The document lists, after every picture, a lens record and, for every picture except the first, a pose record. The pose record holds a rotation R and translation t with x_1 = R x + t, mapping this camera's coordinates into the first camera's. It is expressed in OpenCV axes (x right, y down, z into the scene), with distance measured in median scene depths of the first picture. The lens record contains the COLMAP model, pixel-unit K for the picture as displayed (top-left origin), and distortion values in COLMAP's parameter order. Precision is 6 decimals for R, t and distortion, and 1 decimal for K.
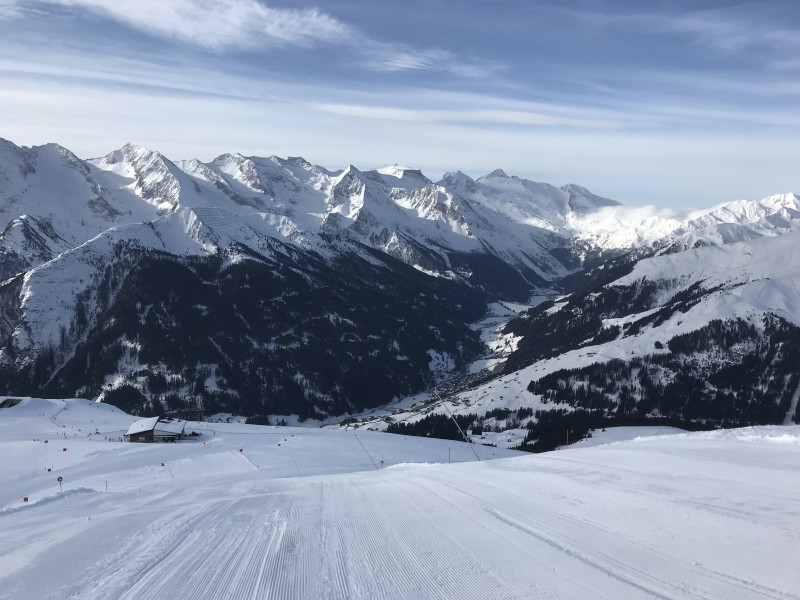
lens RADIAL K [[641.8, 0, 399.3], [0, 641.8, 287.6], [0, 0, 1]] dist [0.008113, -0.010204]
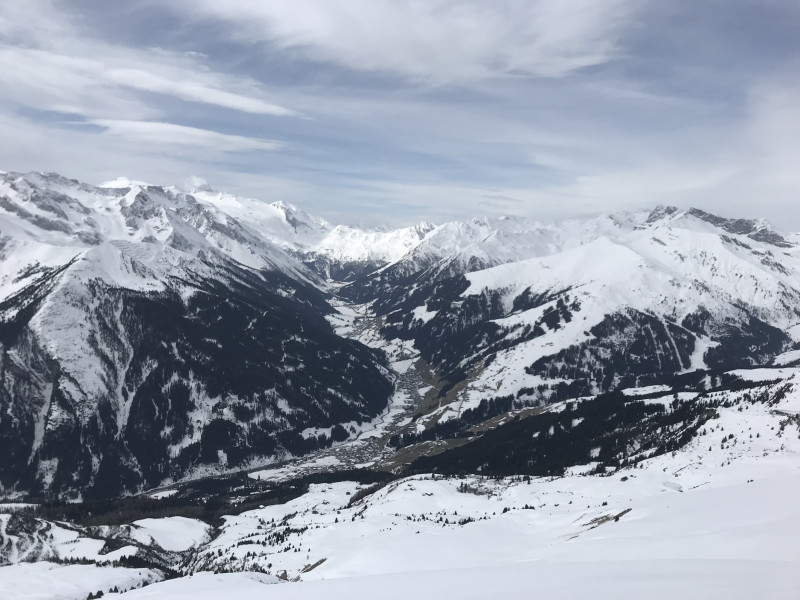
lens RADIAL K [[641.8, 0, 399.3], [0, 641.8, 287.6], [0, 0, 1]] dist [0.008113, -0.010204]
pose [[0.851532, -0.054402, 0.521472, -0.654023], [0.061495, 0.998100, 0.003709, -0.044978], [-0.520683, 0.028910, 0.853260, -0.062273]]
